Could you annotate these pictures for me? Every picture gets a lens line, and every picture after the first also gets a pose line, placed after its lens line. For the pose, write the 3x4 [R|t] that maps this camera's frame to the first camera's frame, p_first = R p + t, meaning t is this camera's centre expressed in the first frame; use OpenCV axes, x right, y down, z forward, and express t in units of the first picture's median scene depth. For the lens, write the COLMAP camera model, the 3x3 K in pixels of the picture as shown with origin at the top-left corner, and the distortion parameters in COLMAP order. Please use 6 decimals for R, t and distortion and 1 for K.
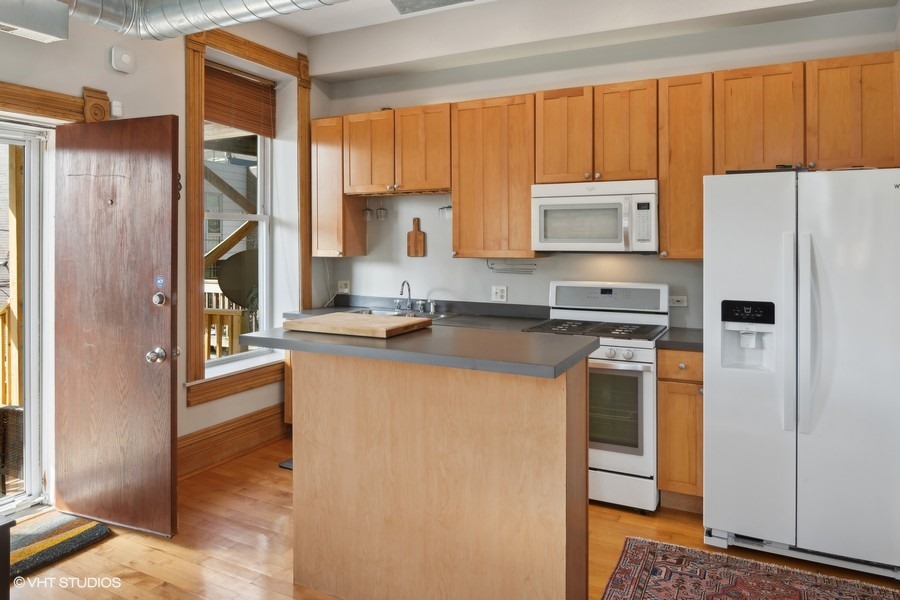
lens RADIAL K [[685.8, 0, 408.5], [0, 685.8, 239.8], [0, 0, 1]] dist [-0.002385, -0.008266]
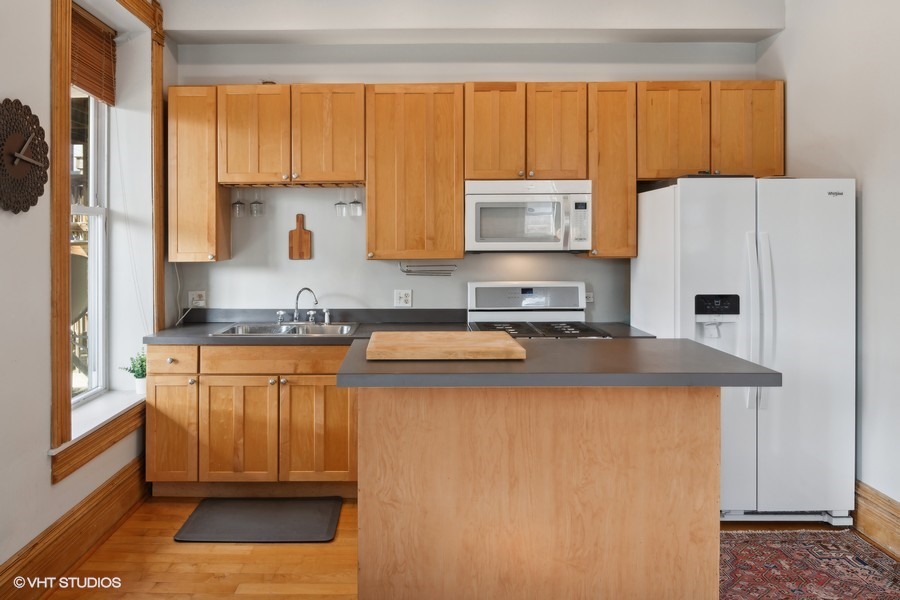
lens RADIAL K [[685.8, 0, 408.5], [0, 685.8, 239.8], [0, 0, 1]] dist [-0.002385, -0.008266]
pose [[0.864356, -0.004142, 0.502864, -0.358374], [0.004011, 0.999991, 0.001342, -0.000848], [-0.502865, 0.000857, 0.864364, 0.227713]]
